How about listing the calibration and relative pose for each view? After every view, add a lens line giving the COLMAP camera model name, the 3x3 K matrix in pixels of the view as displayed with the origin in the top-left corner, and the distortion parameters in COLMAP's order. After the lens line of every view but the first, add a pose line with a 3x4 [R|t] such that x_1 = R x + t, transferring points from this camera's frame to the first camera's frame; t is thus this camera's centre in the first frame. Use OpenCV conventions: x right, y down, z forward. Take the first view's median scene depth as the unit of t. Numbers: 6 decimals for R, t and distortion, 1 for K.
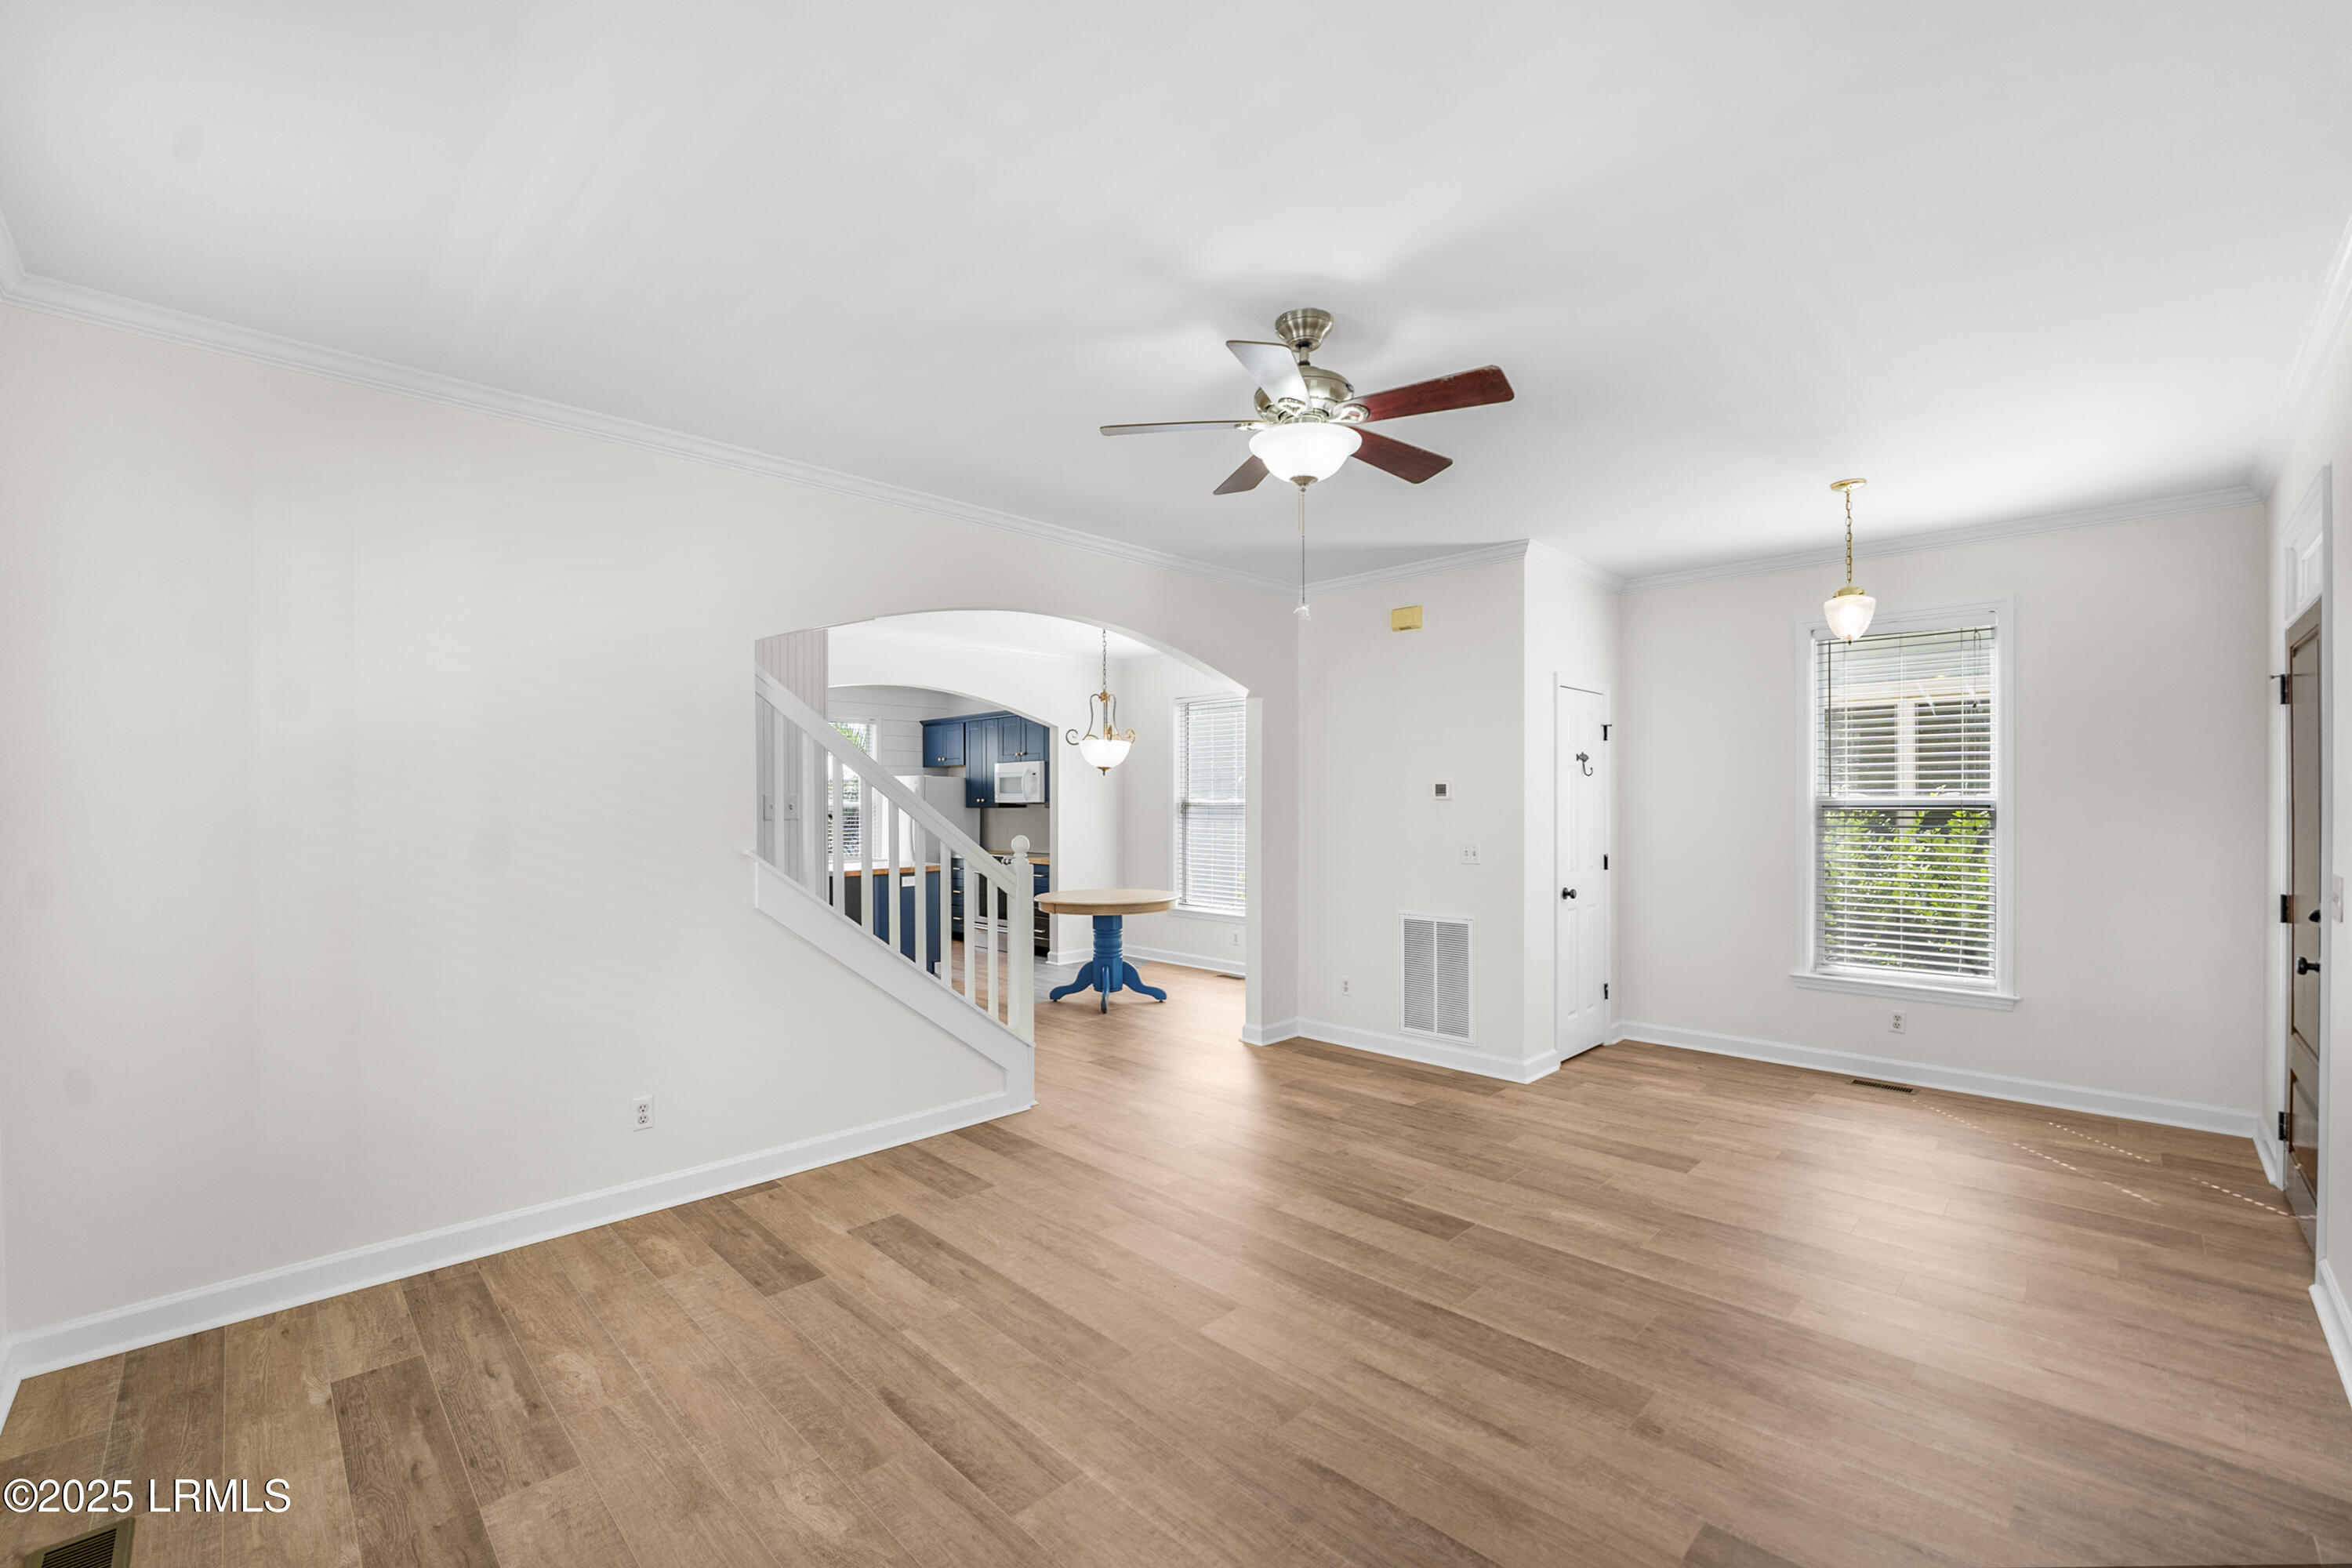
lens RADIAL K [[980.3, 0, 1175.8], [0, 980.3, 796.9], [0, 0, 1]] dist [-0.030250, 0.004596]
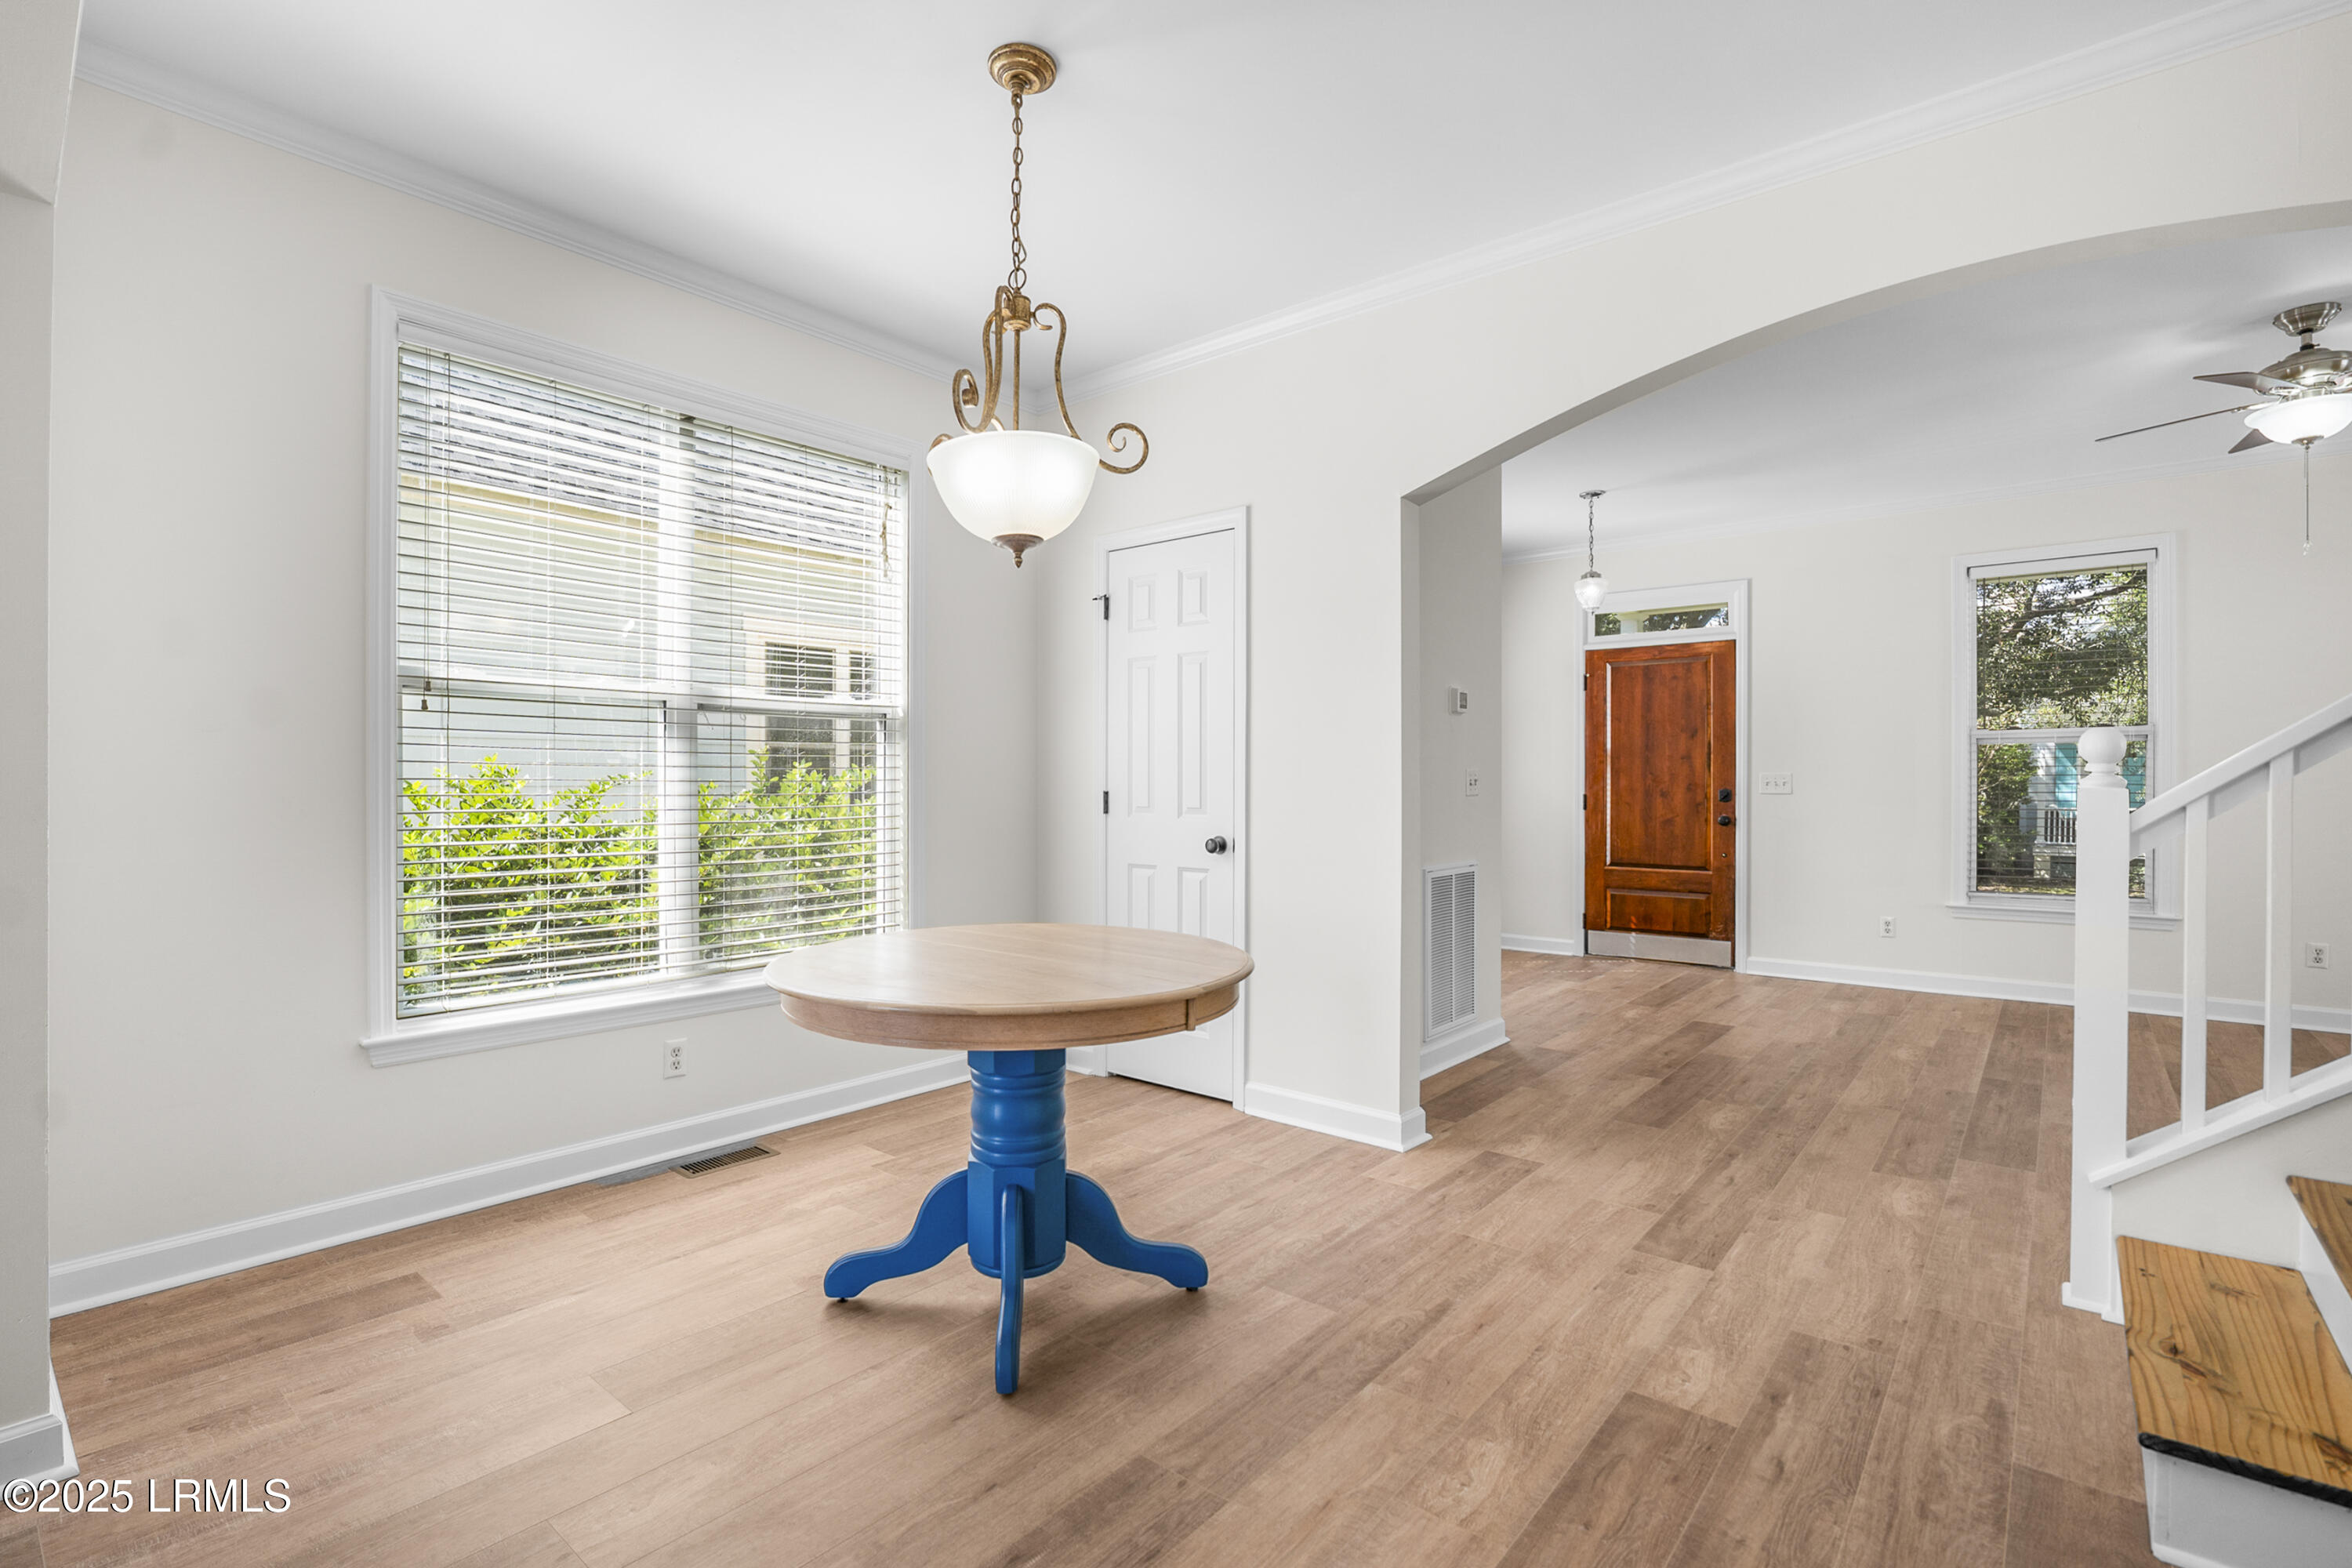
lens RADIAL K [[1081.9, 0, 1153.7], [0, 1081.9, 788.5], [0, 0, 1]] dist [-0.016433, 0.000443]
pose [[-0.088758, -0.002453, 0.996050, -0.645406], [-0.006272, 0.999979, 0.001904, 0.074070], [-0.996033, -0.006079, -0.088771, 1.552777]]
